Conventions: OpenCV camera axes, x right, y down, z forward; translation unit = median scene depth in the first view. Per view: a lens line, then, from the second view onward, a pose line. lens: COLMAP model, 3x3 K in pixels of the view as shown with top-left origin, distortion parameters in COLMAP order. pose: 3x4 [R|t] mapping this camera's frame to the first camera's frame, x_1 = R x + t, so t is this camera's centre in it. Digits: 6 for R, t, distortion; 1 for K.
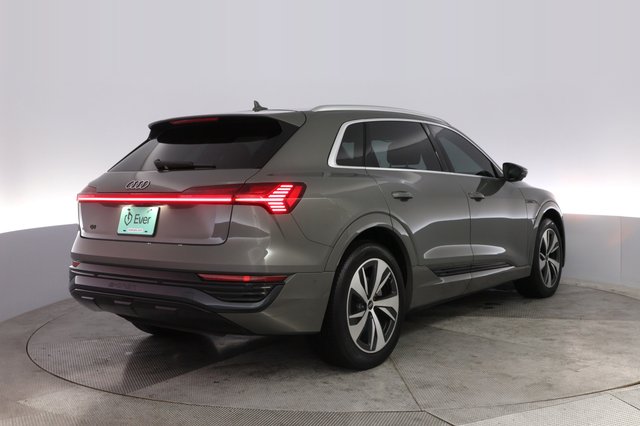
lens RADIAL K [[509.9, 0, 320.0], [0, 509.9, 213.0], [0, 0, 1]] dist [0.003887, 0.002550]
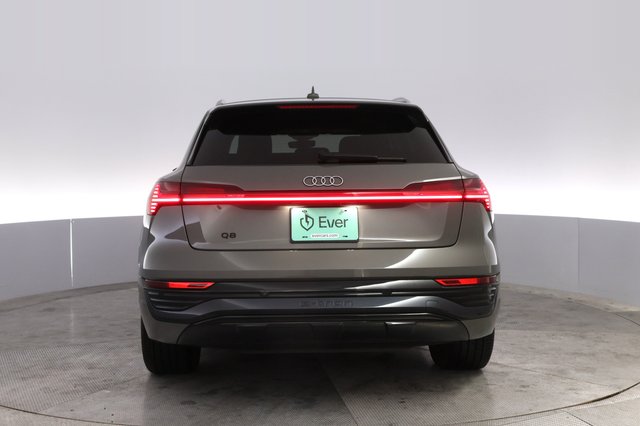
lens RADIAL K [[556.0, 0, 320.0], [0, 556.0, 213.0], [0, 0, 1]] dist [0.008448, 0.004472]
pose [[0.902238, -0.026427, 0.430429, -0.727159], [0.027356, 0.999618, 0.004031, -0.006820], [-0.430371, 0.008138, 0.902616, 0.174391]]
